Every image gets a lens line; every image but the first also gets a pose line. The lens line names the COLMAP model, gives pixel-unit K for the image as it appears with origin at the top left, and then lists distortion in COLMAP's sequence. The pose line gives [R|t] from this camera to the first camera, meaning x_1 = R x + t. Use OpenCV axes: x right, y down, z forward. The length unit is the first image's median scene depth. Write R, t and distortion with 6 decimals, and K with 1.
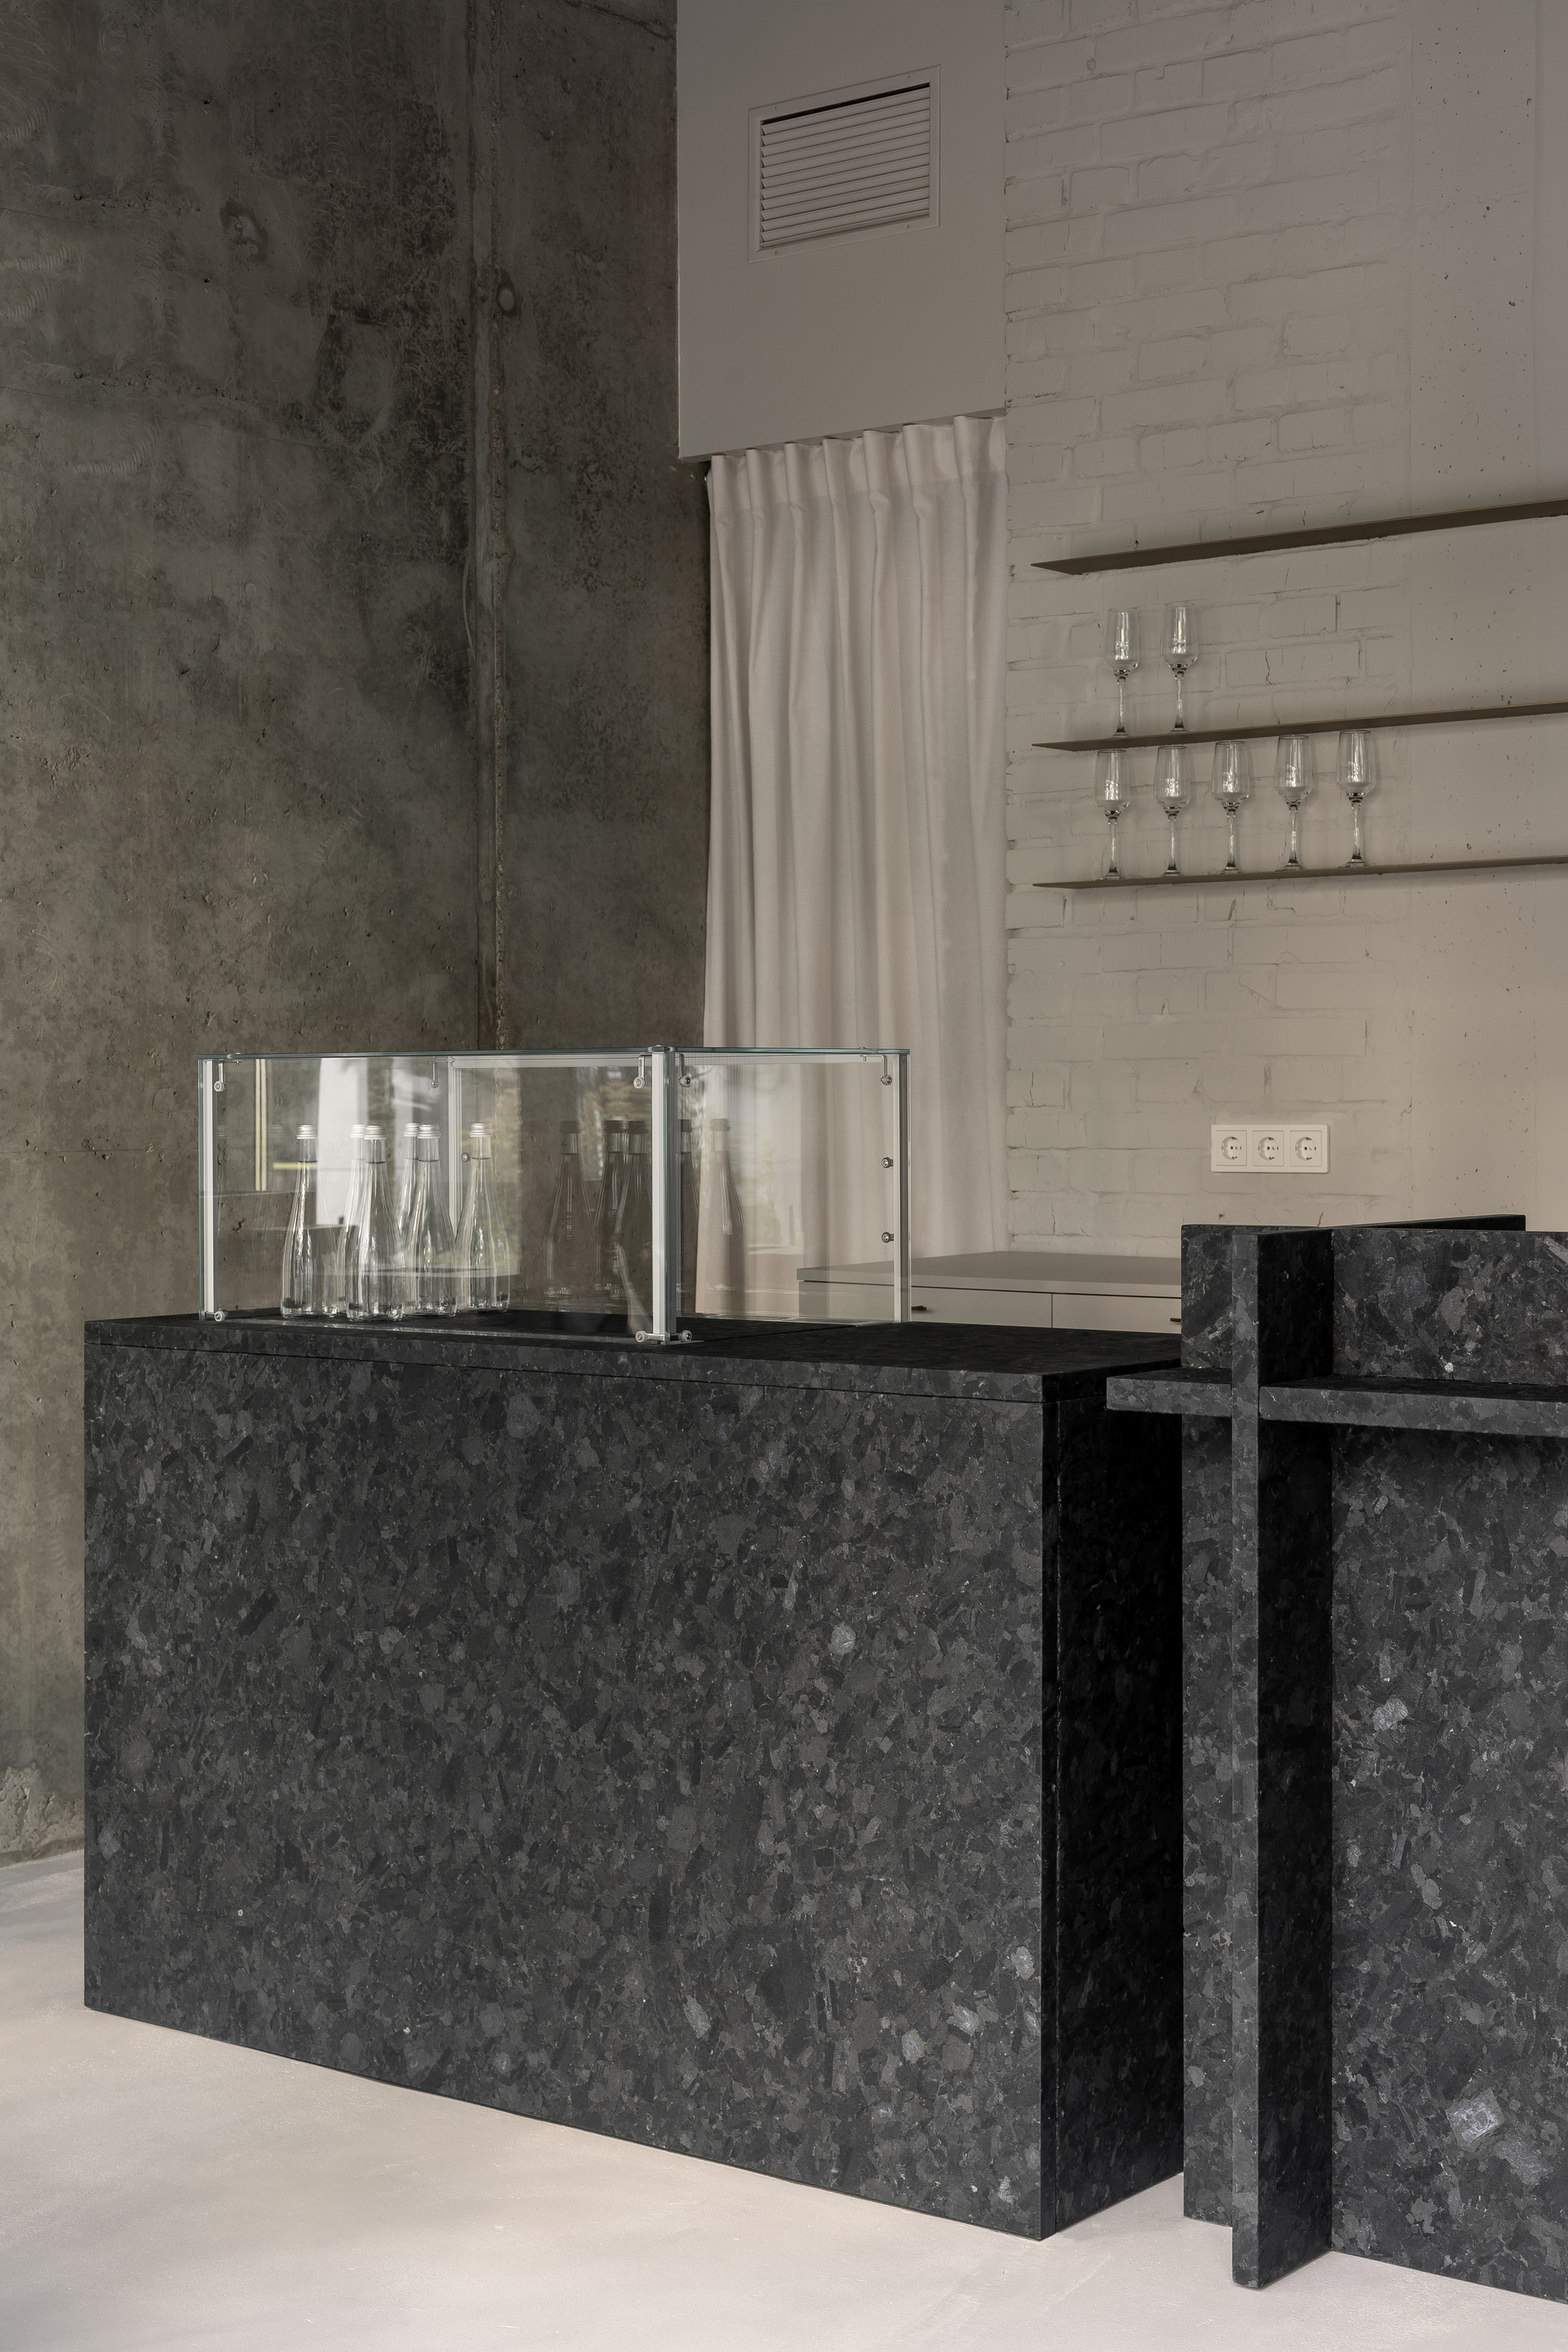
lens RADIAL K [[3454.7, 0, 736.5], [0, 3454.7, 1013.9], [0, 0, 1]] dist [0.002236, 0.000000]
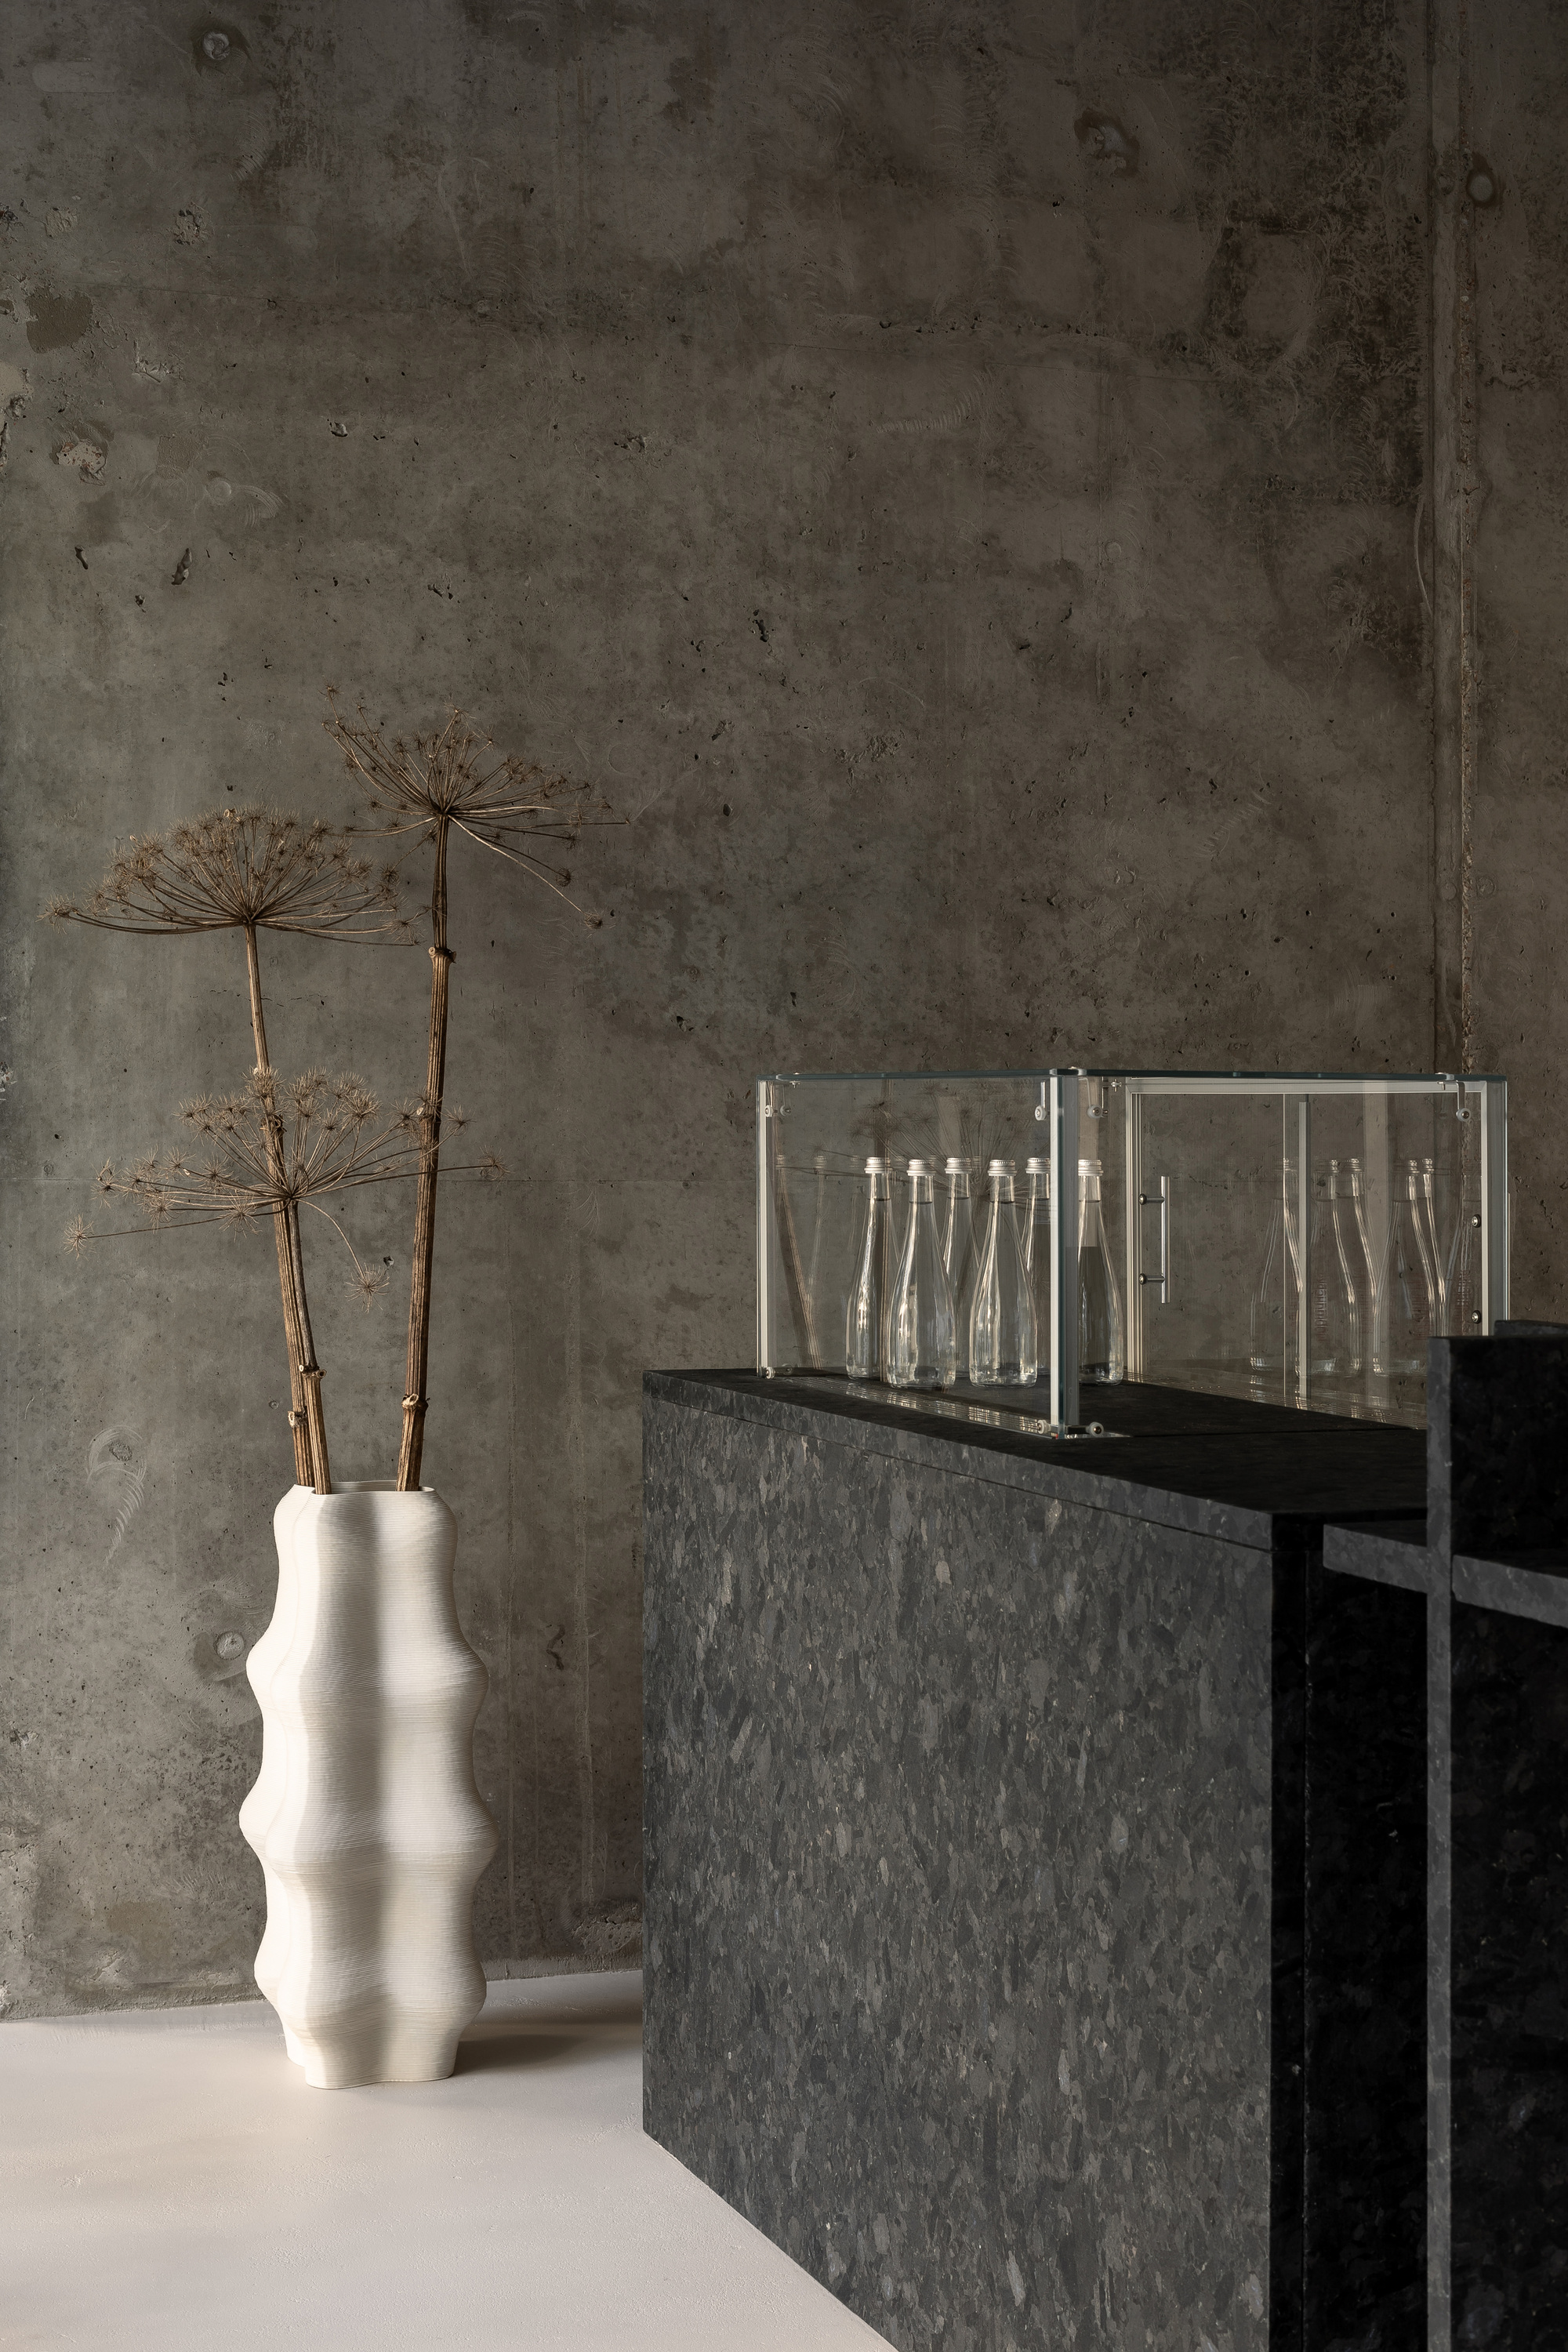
lens RADIAL K [[3454.7, 0, 762.2], [0, 3454.7, 1089.3], [0, 0, 1]] dist [0.002236, 0.000000]
pose [[0.861588, 0.009344, -0.507522, 0.364226], [-0.001452, 0.999872, 0.015943, 0.001755], [0.507606, -0.012999, 0.861491, 0.301975]]
